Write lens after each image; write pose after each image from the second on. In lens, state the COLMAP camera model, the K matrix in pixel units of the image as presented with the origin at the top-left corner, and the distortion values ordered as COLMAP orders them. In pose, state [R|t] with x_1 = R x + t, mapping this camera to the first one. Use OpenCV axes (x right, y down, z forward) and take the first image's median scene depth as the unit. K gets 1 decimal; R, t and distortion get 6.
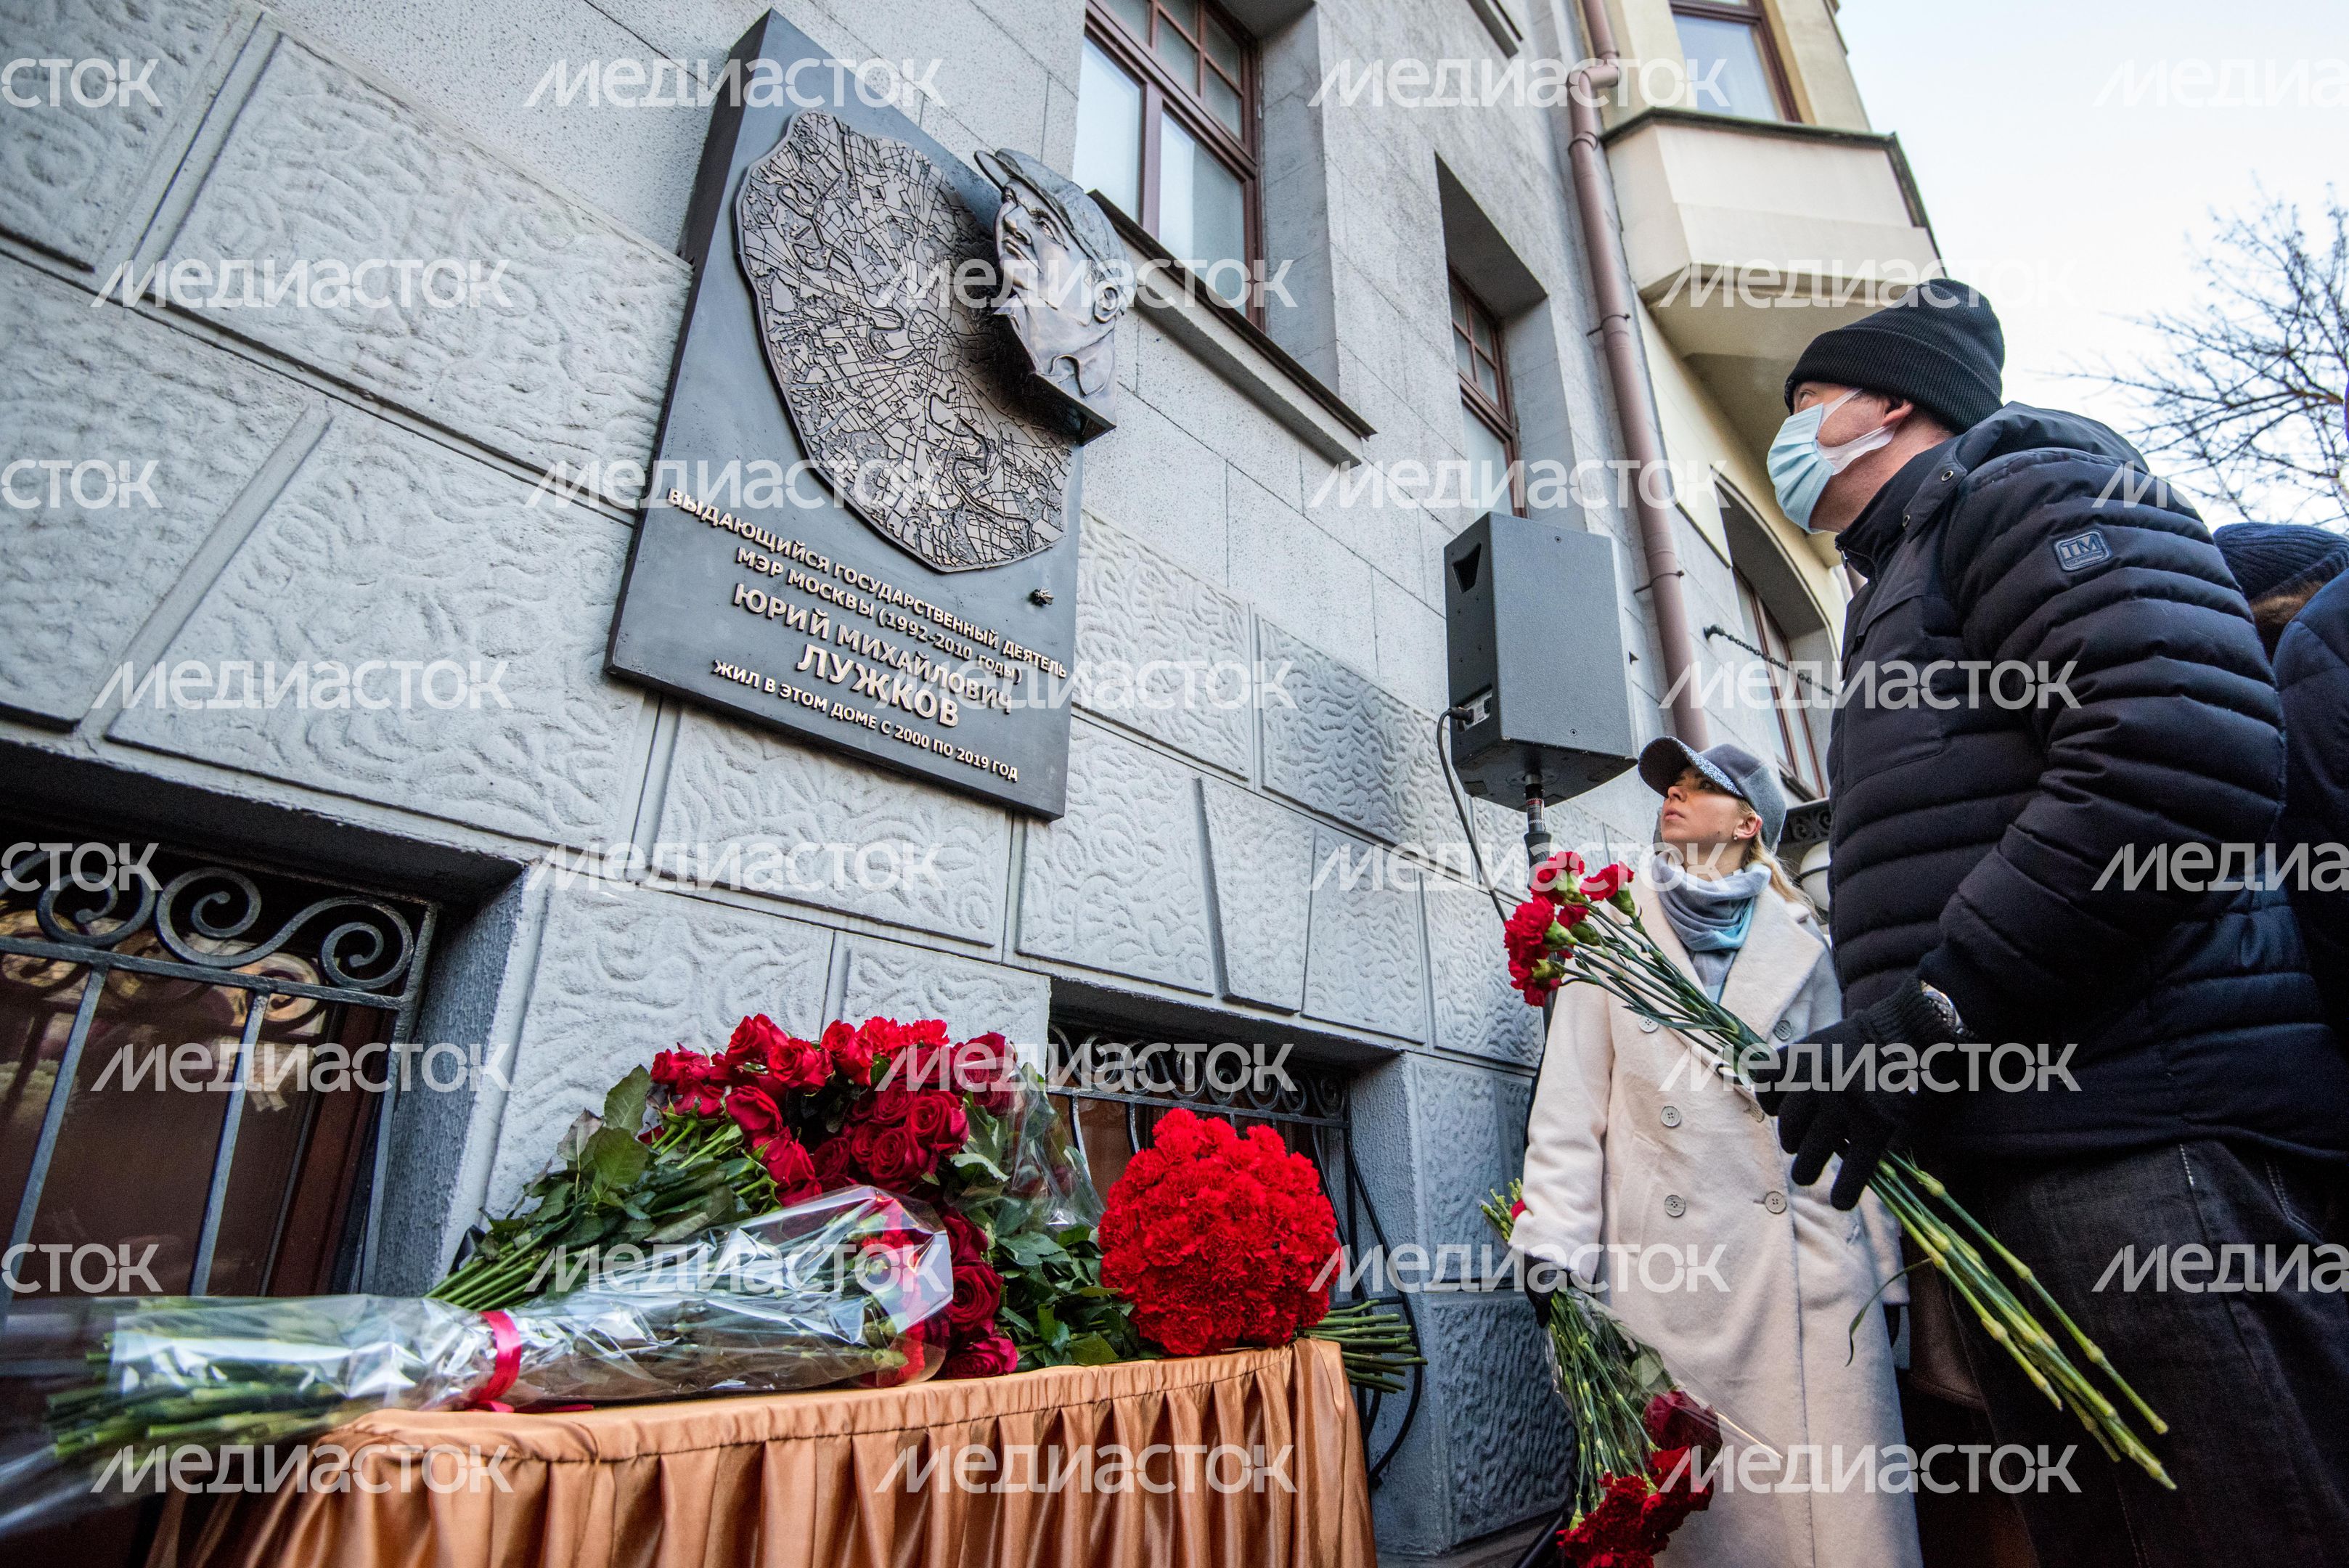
lens RADIAL K [[1220.9, 0, 1315.3], [0, 1220.9, 705.2], [0, 0, 1]] dist [0.006717, -0.041780]
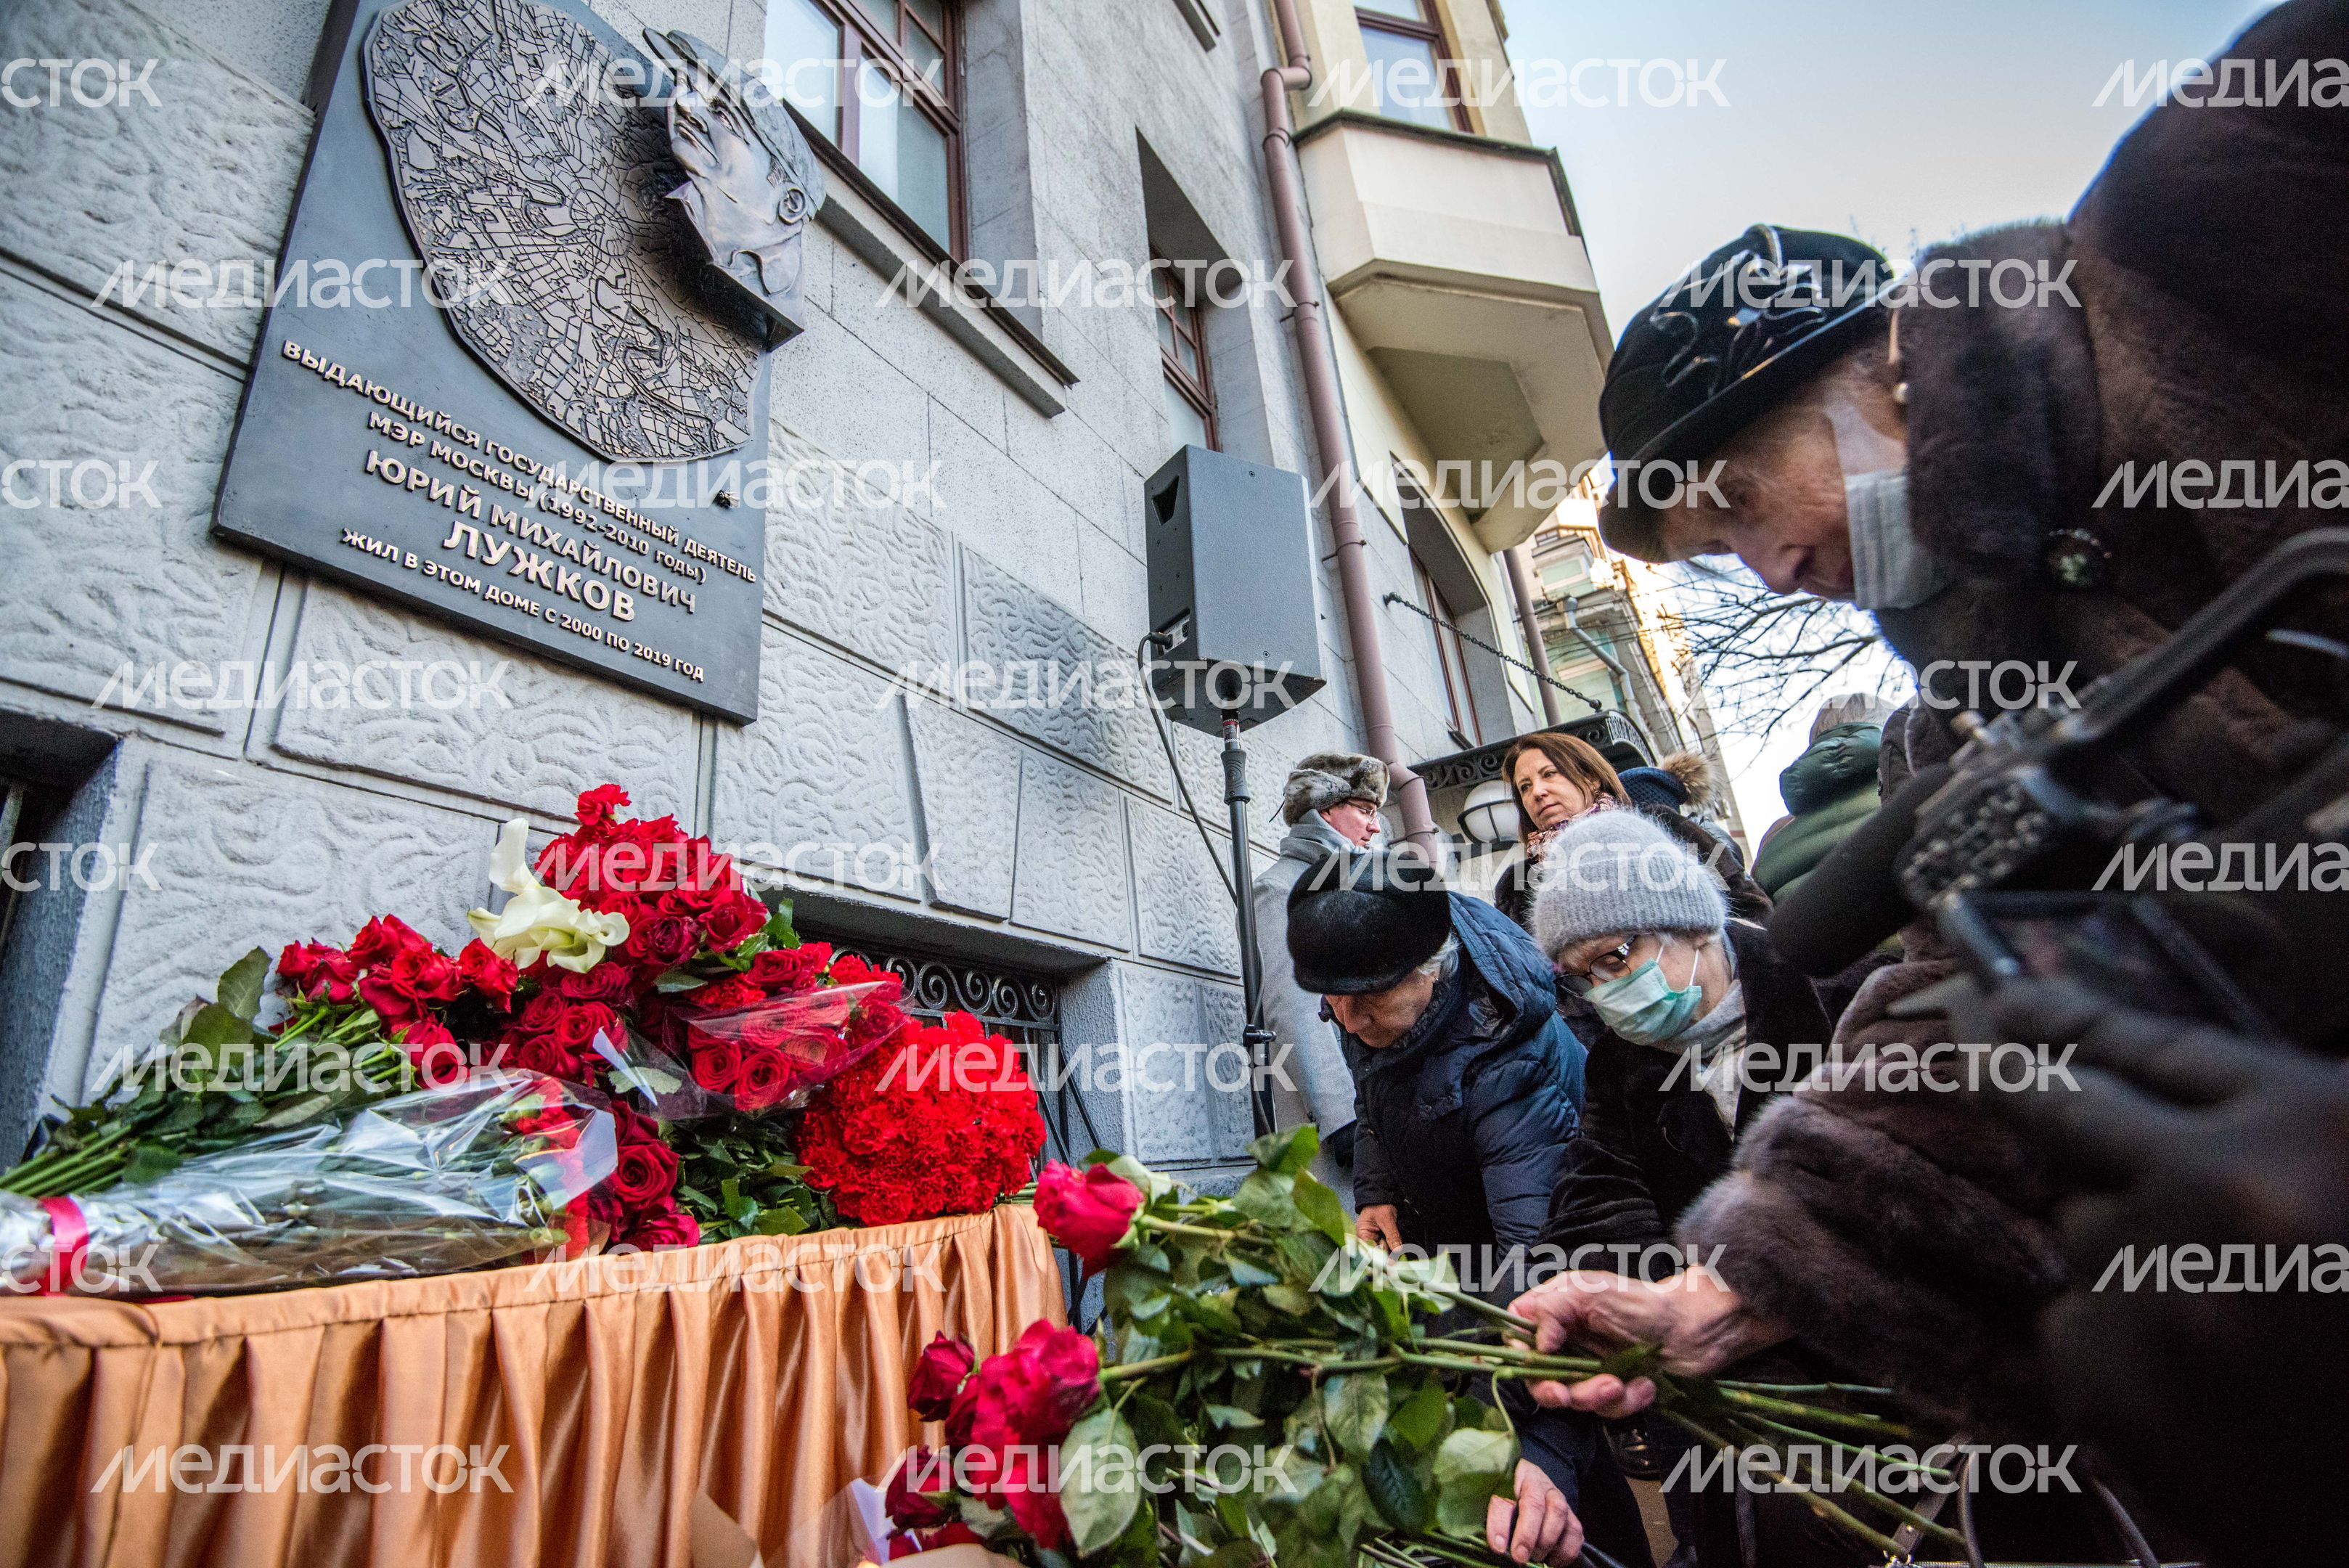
lens RADIAL K [[1092.7, 0, 1179.3], [0, 1092.7, 789.8], [0, 0, 1]] dist [-0.025768, -0.011546]
pose [[0.992068, -0.018902, 0.124271, 0.025035], [0.008354, 0.996358, 0.084860, 0.084176], [-0.125422, -0.083149, 0.988613, 0.096294]]
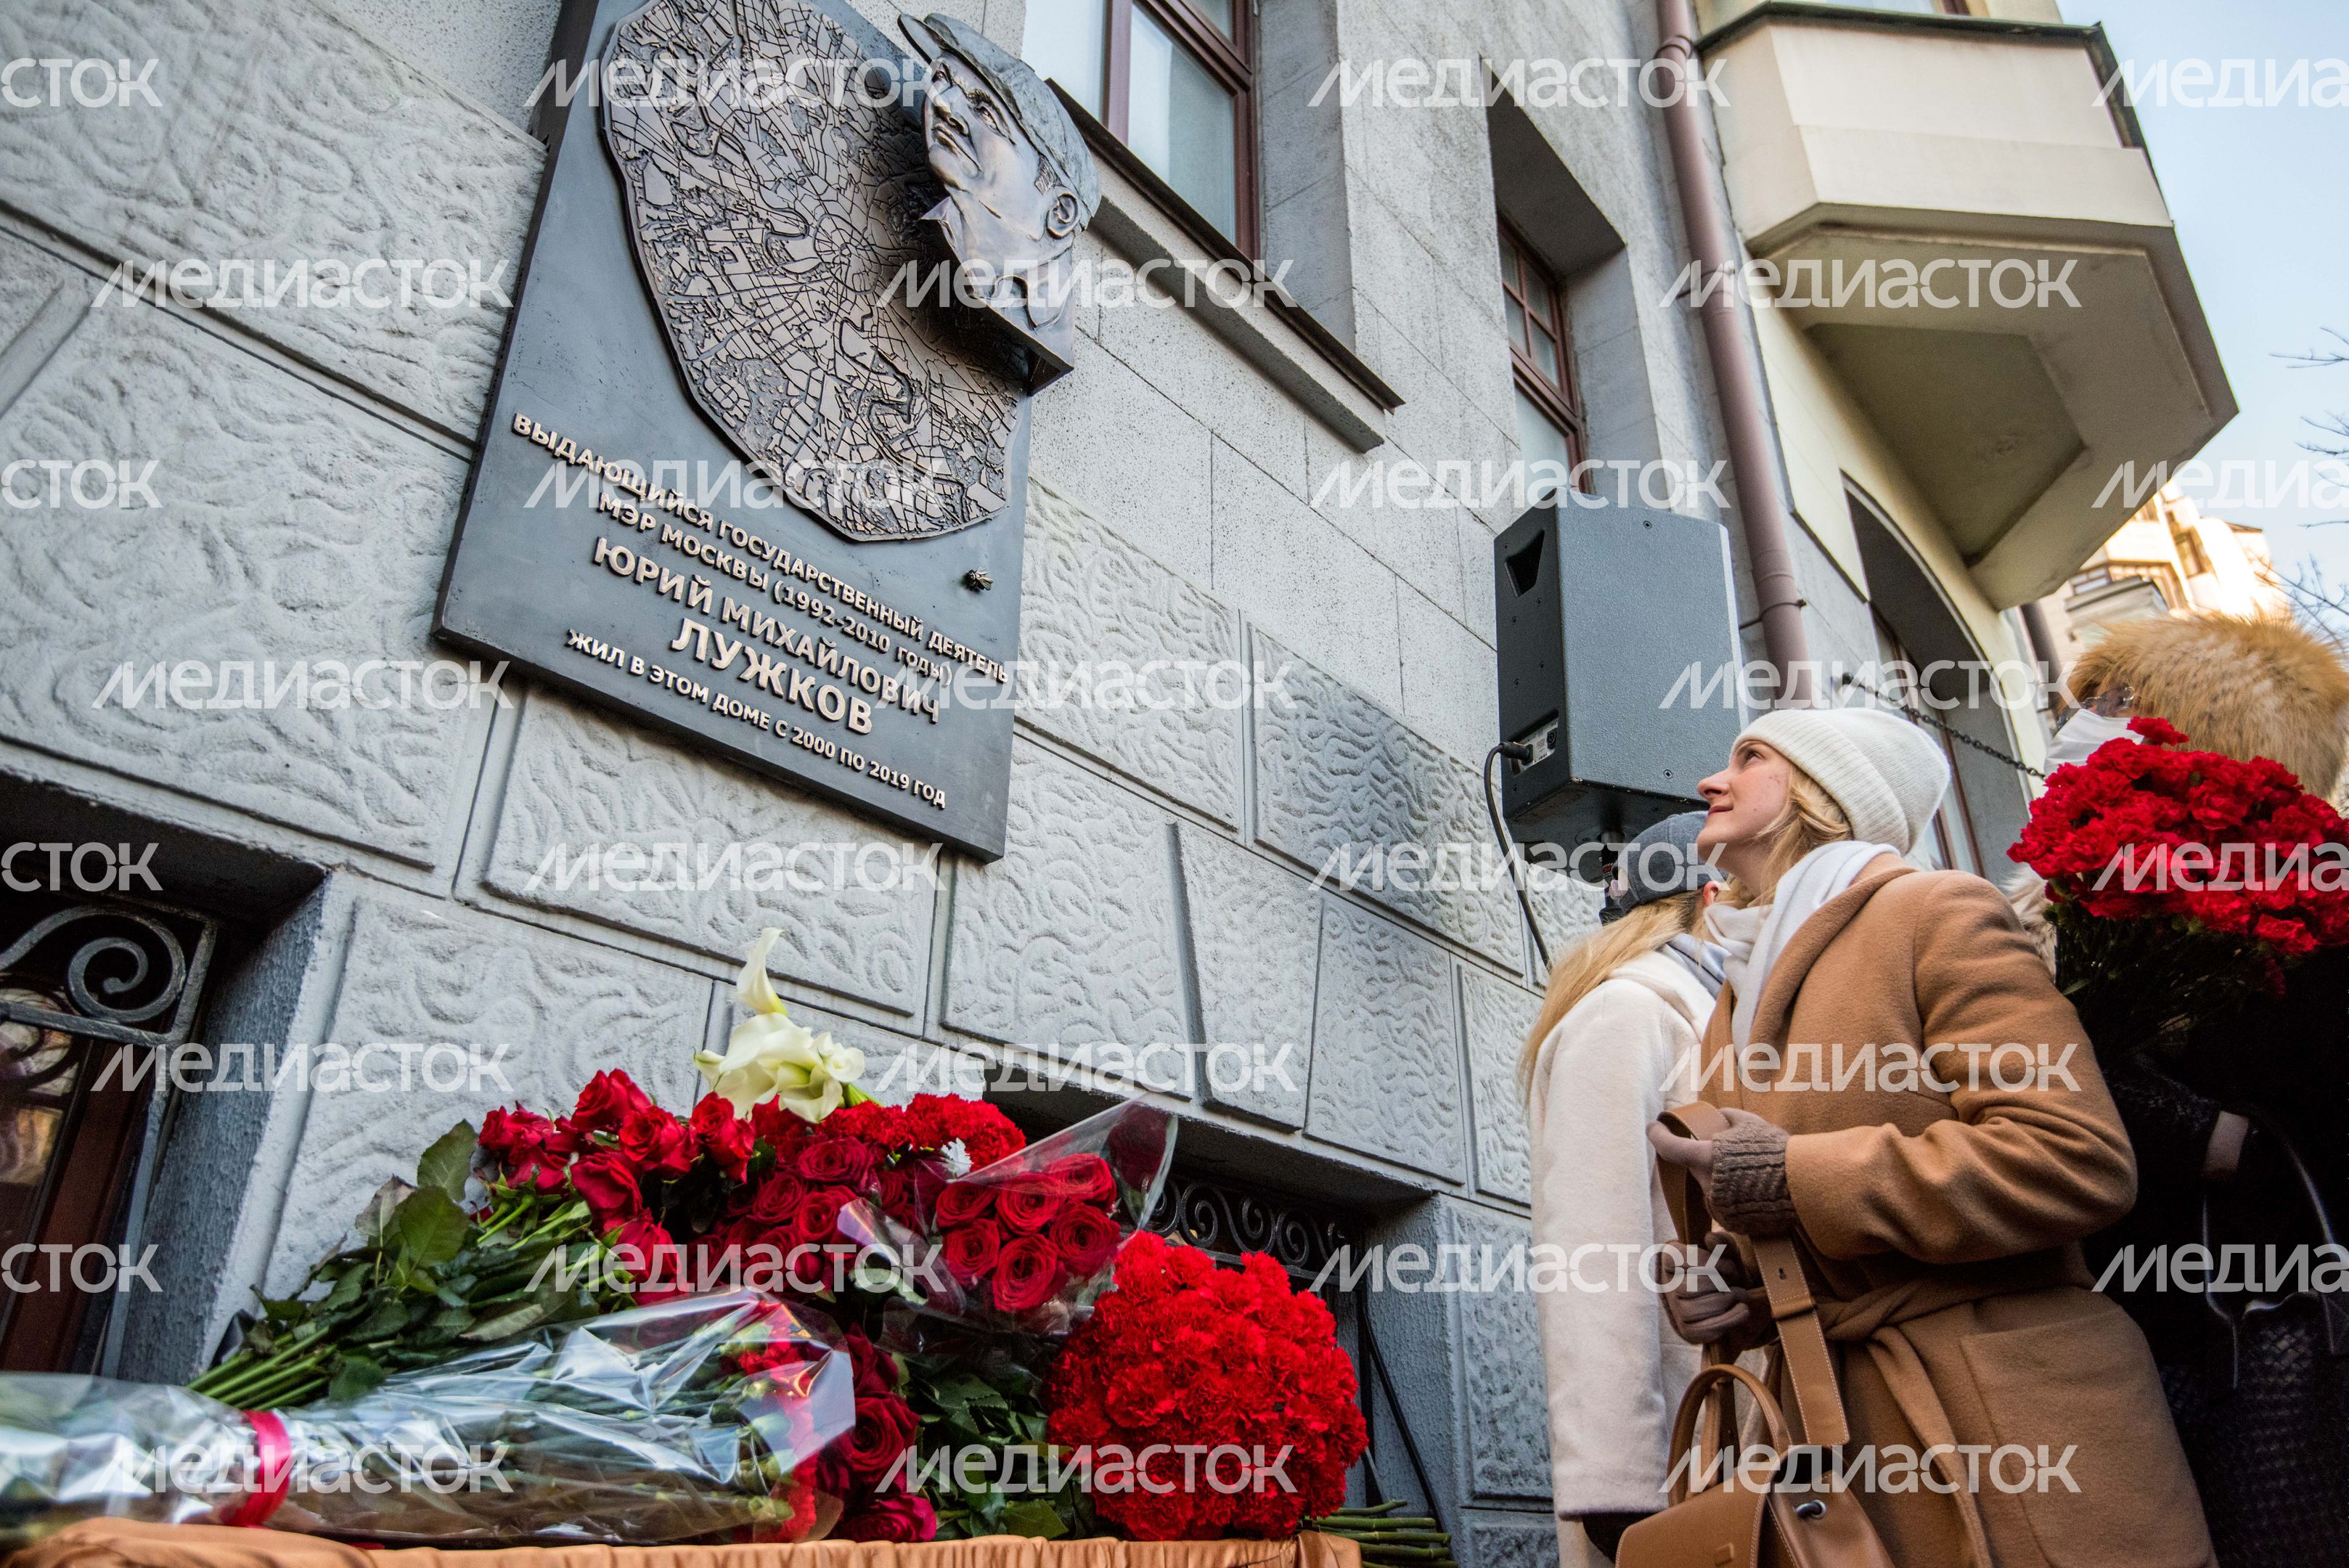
lens RADIAL K [[1532.3, 0, 1183.9], [0, 1532.3, 791.9], [0, 0, 1]] dist [0.035364, -0.044859]
pose [[0.996511, 0.009024, -0.082974, -0.011307], [-0.009834, 0.999908, -0.009355, 0.064201], [0.082882, 0.010138, 0.996508, 0.037423]]
